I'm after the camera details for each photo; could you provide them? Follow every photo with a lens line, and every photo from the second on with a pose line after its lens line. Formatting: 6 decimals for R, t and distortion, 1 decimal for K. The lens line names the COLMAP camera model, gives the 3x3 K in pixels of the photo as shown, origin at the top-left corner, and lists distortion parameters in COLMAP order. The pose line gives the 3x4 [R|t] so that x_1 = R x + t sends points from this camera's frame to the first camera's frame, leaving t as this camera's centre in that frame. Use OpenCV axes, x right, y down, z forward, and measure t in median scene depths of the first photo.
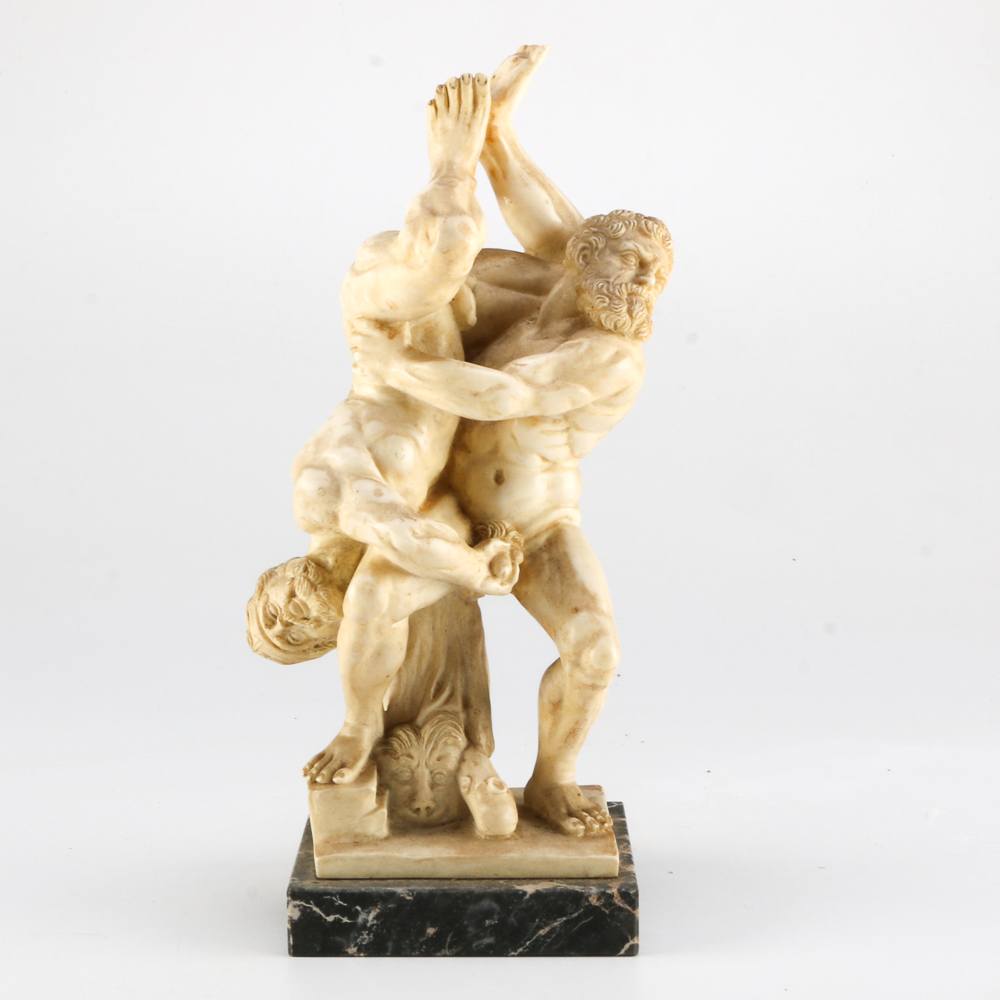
lens RADIAL K [[2516.5, 0, 498.7], [0, 2516.5, 503.4], [0, 0, 1]] dist [-0.064674, 0.000000]
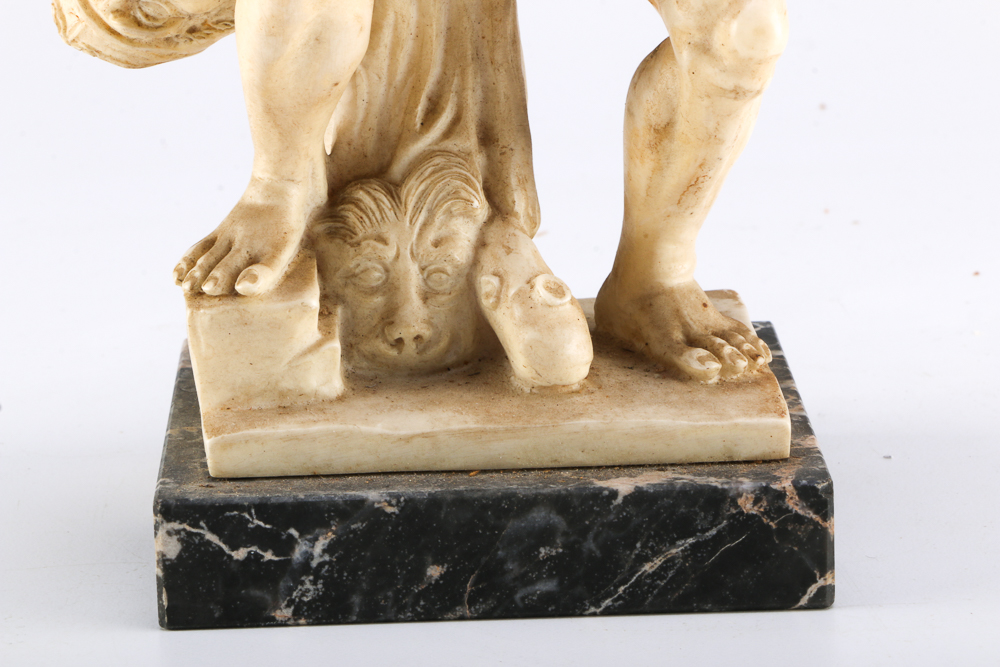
lens RADIAL K [[4131.6, 0, 501.8], [0, 4131.6, 337.5], [0, 0, 1]] dist [0.467380, 0.000000]
pose [[0.999326, -0.028717, 0.022869, -0.030863], [0.026040, 0.993615, 0.109779, 0.028067], [-0.025876, -0.109110, 0.993693, 0.152009]]
